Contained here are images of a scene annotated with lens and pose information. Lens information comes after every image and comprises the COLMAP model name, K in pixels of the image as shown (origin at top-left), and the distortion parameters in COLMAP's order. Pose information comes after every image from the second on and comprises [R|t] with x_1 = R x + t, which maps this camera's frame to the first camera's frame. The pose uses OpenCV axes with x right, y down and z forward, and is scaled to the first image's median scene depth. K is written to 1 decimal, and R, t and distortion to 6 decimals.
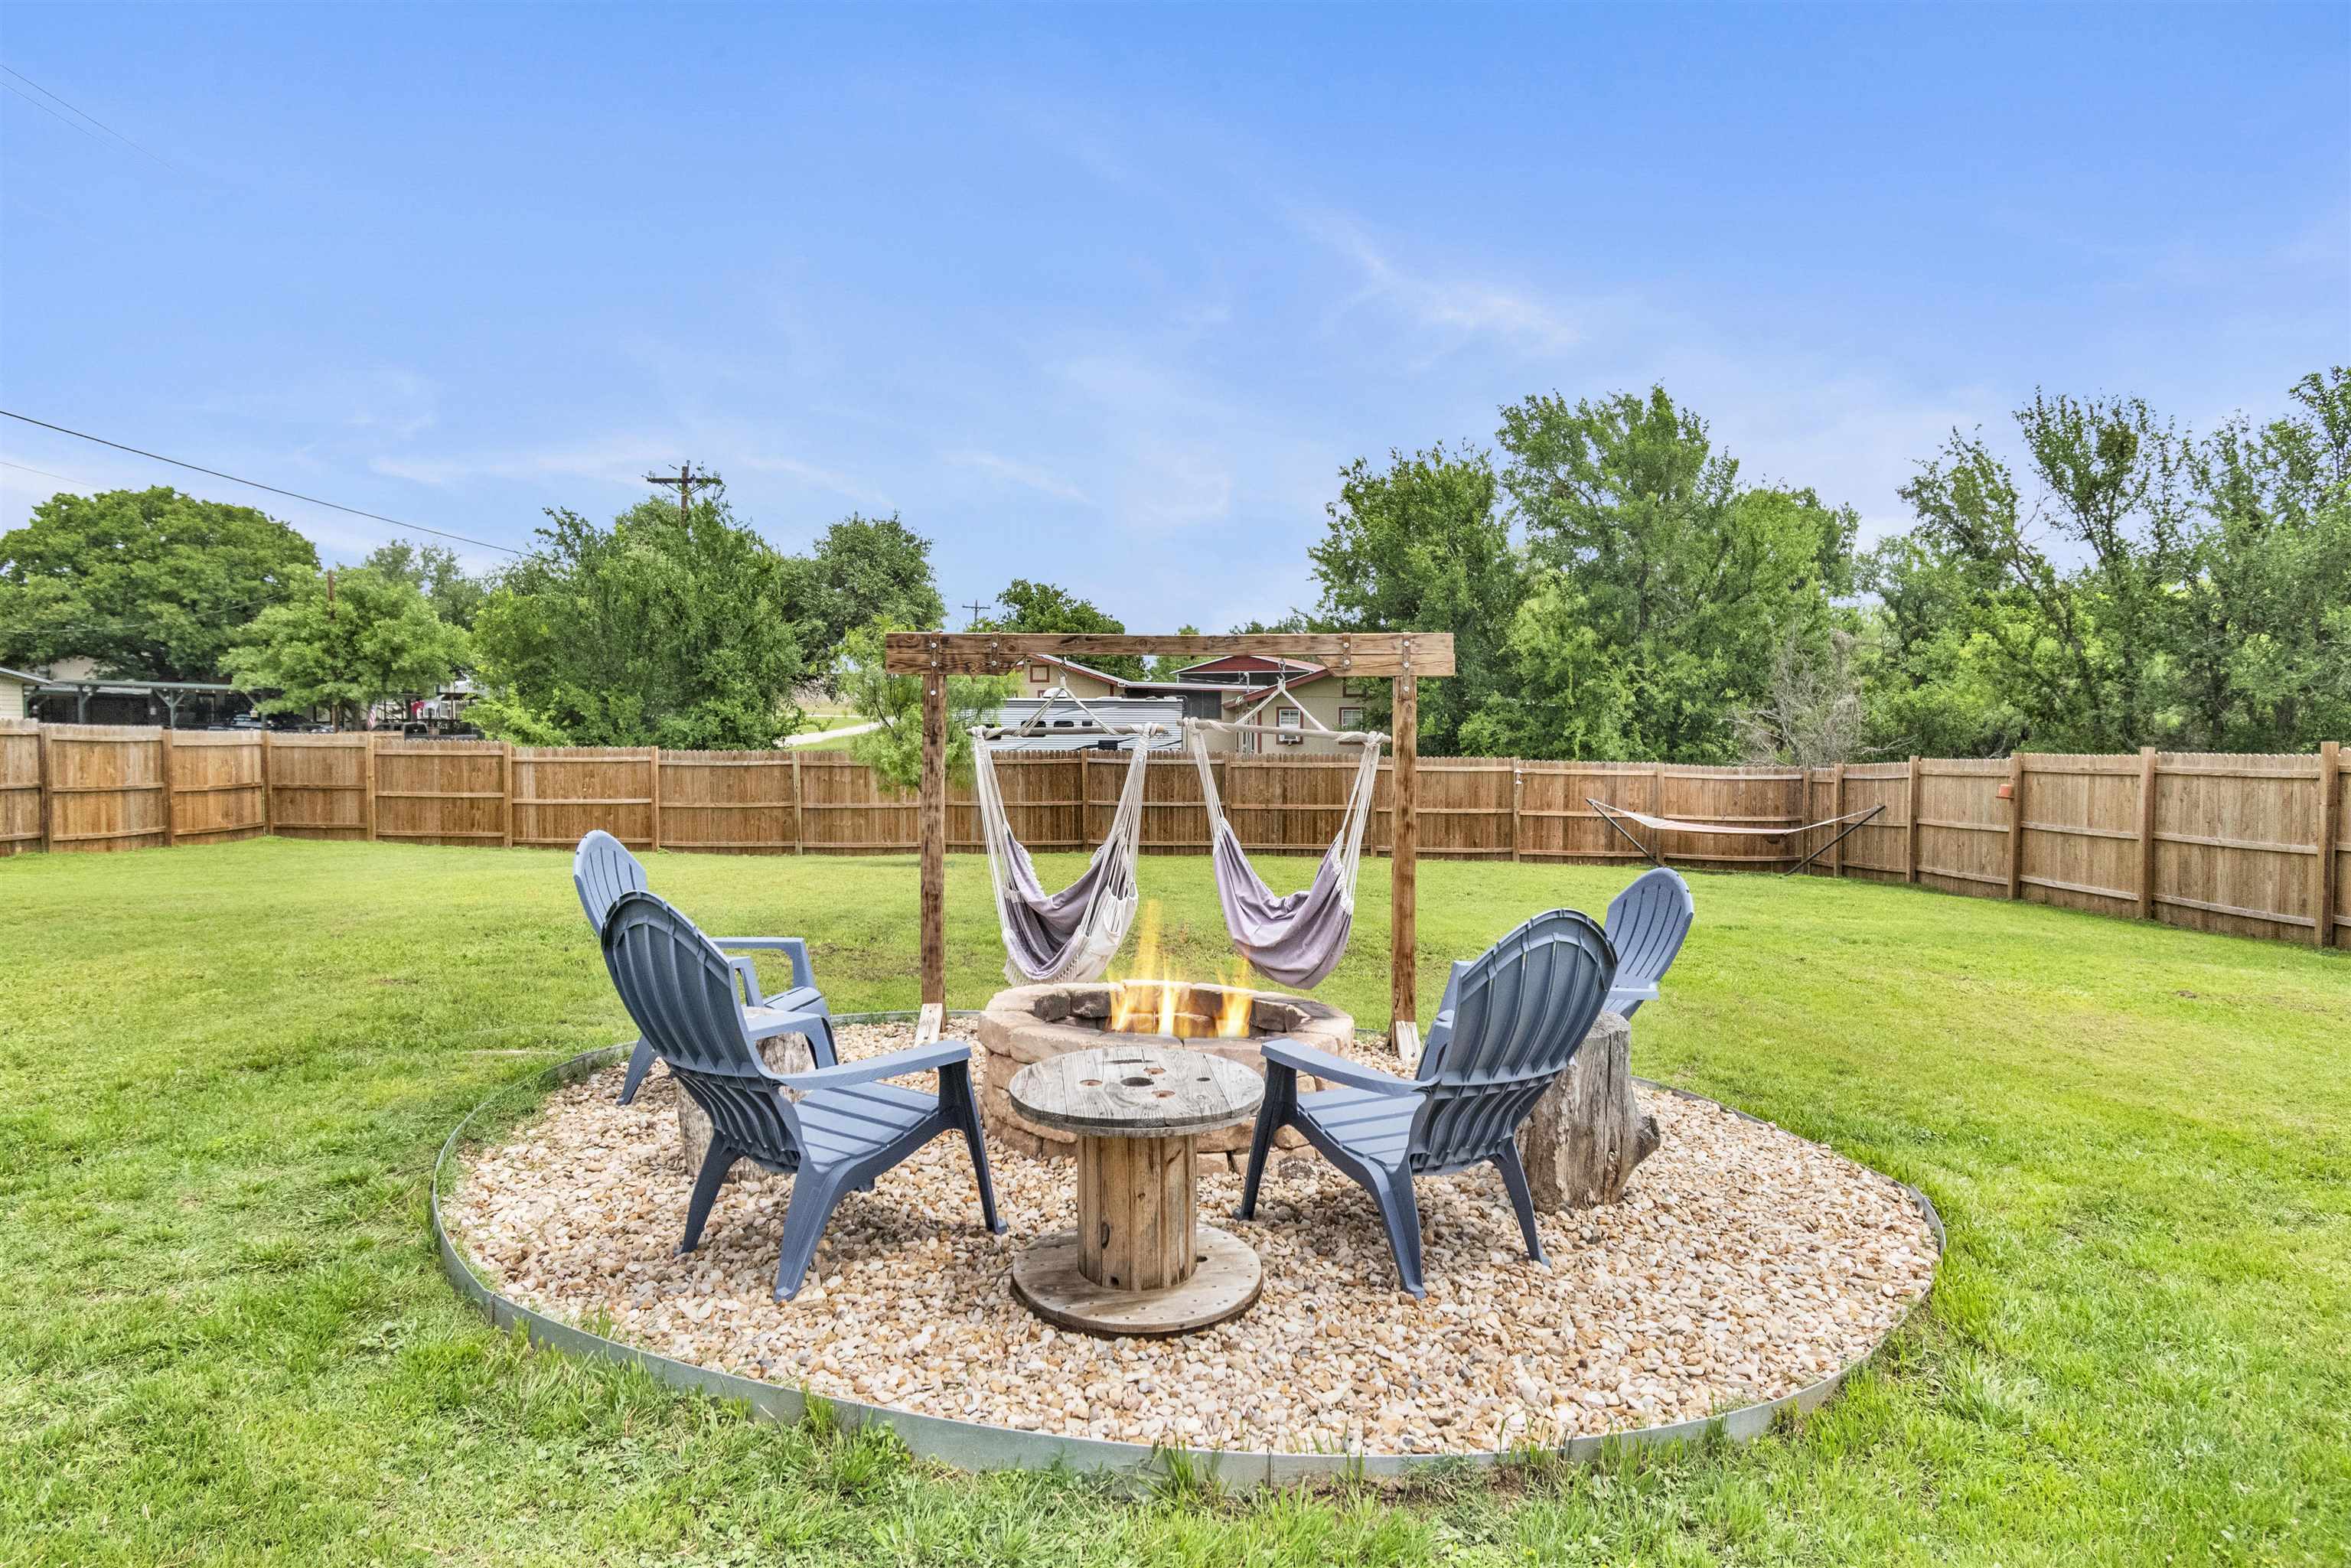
lens RADIAL K [[1411.1, 0, 1180.7], [0, 1411.1, 774.4], [0, 0, 1]] dist [0.001406, 0.000191]
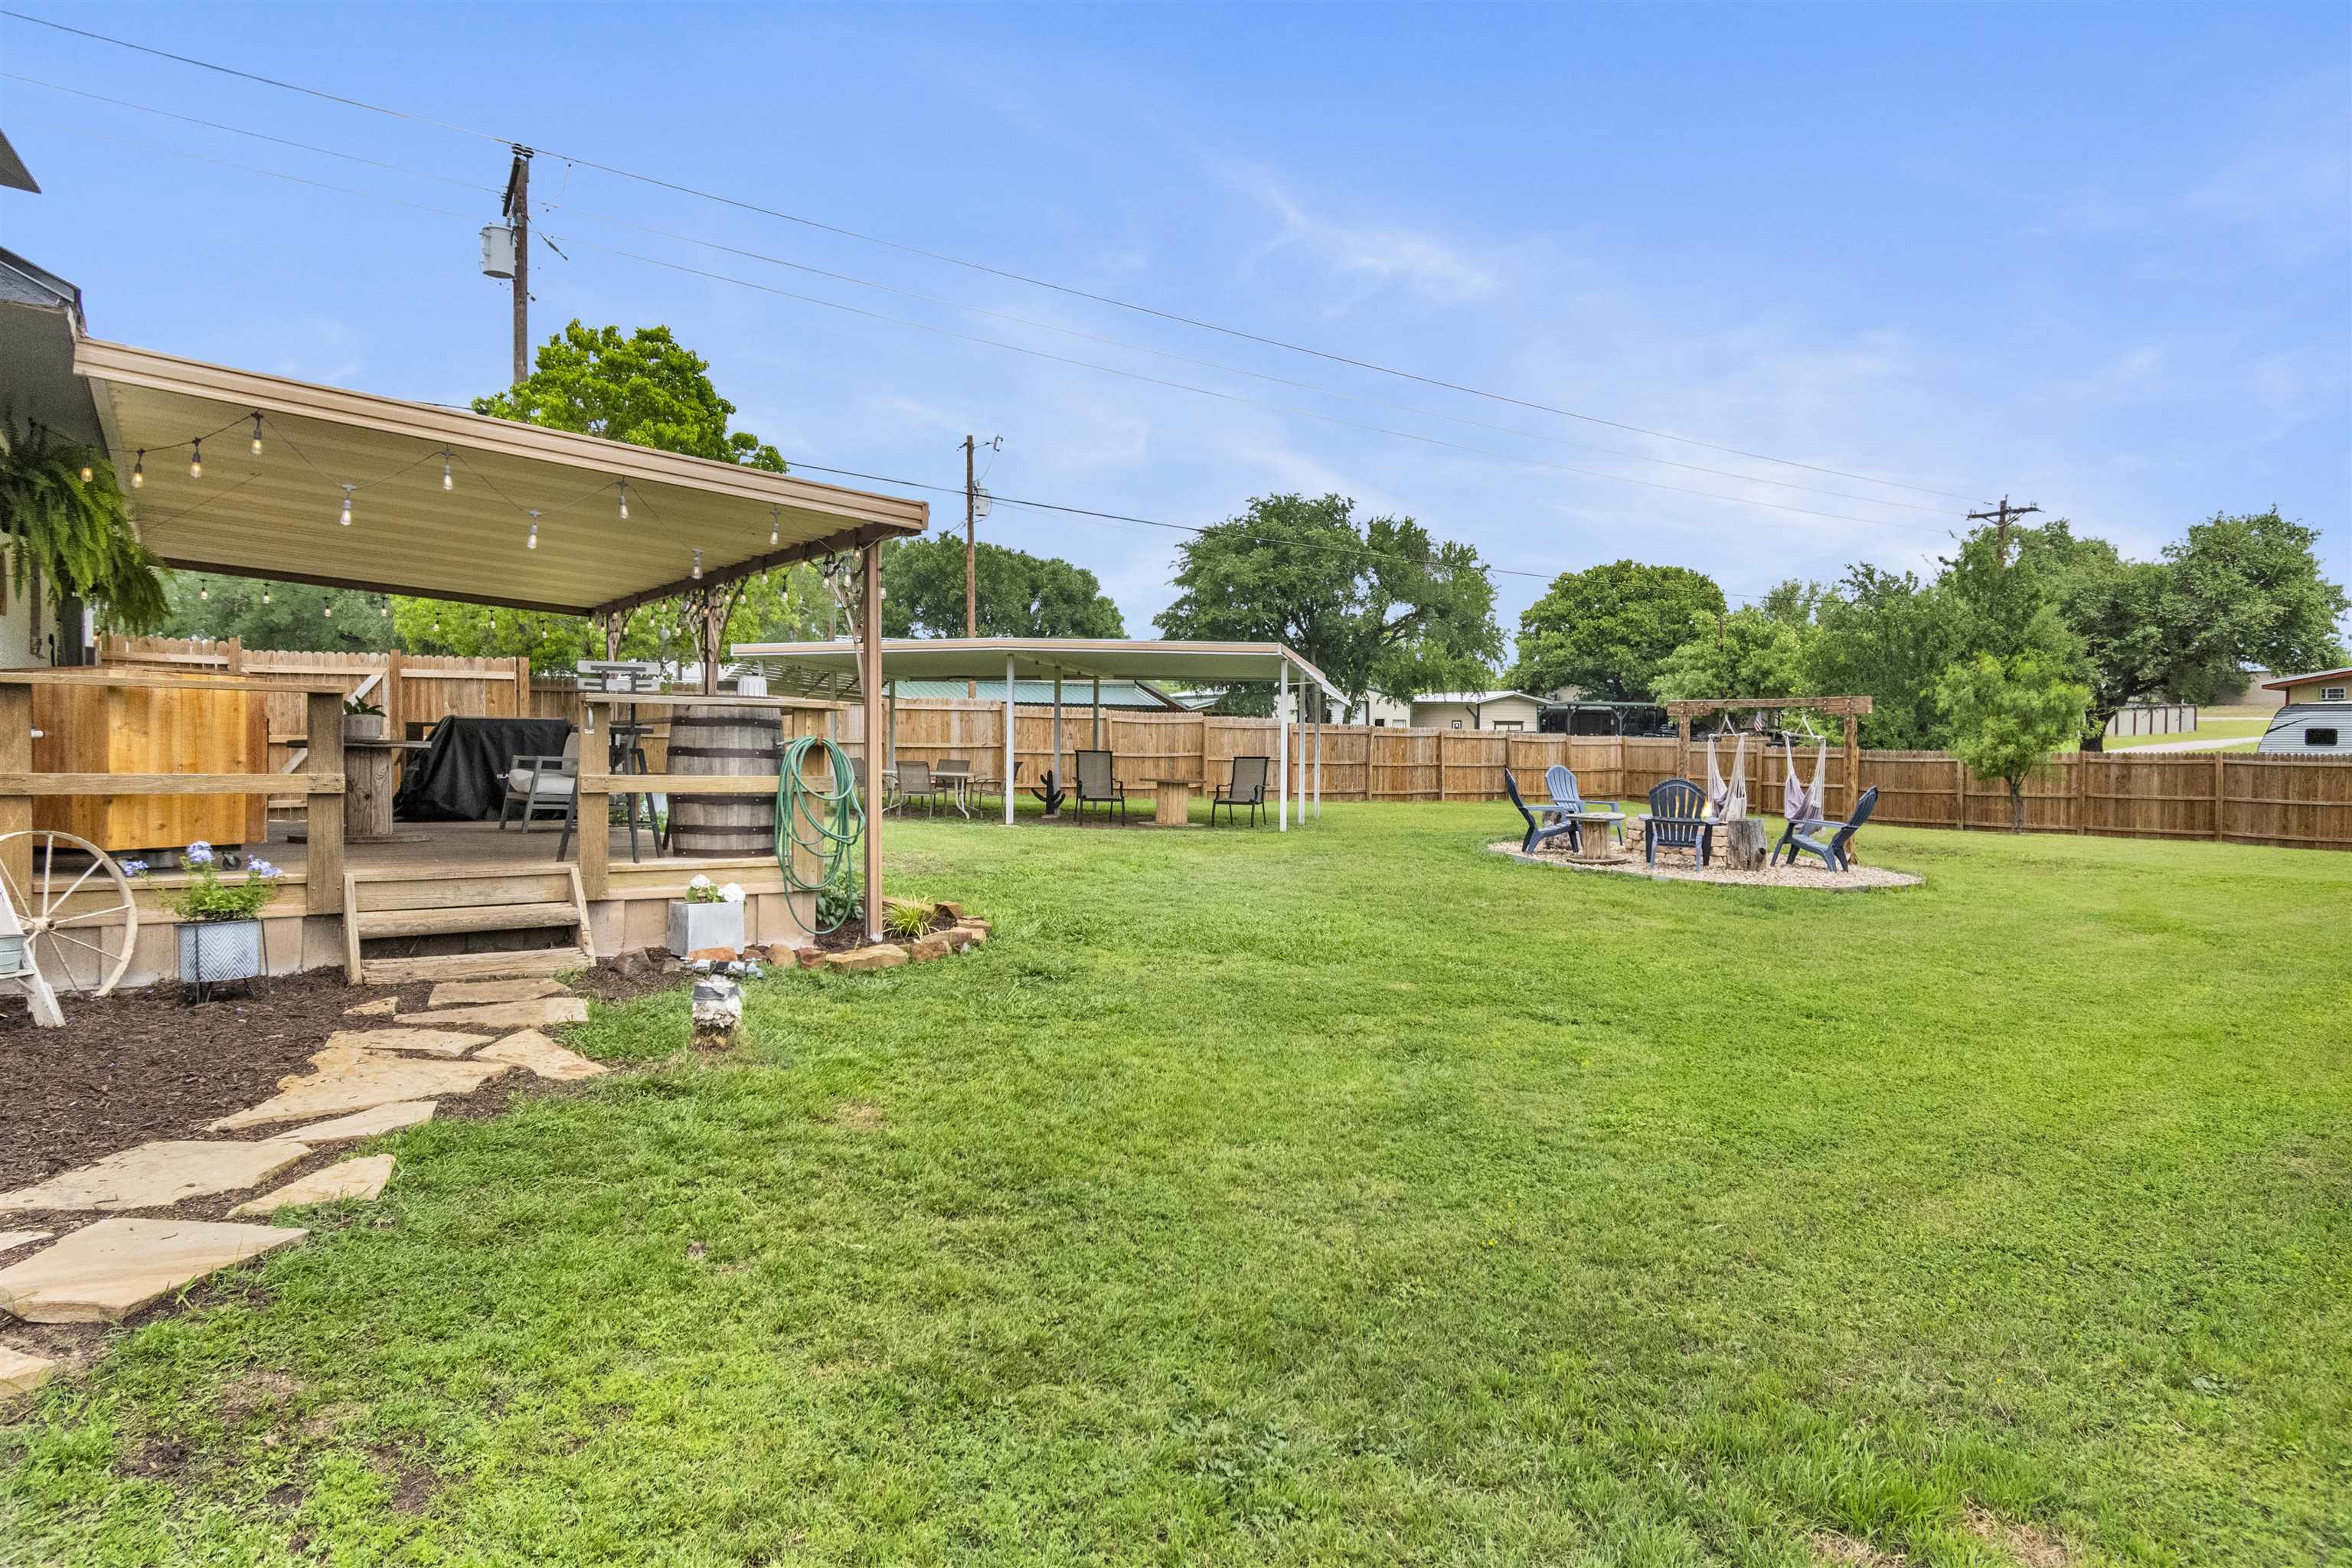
lens RADIAL K [[1411.7, 0, 1166.9], [0, 1411.7, 769.9], [0, 0, 1]] dist [0.001406, 0.000191]
pose [[0.568153, 0.019559, -0.822691, 0.182206], [-0.025820, 0.999649, 0.005935, 0.005730], [0.822518, 0.017870, 0.568459, -0.164934]]
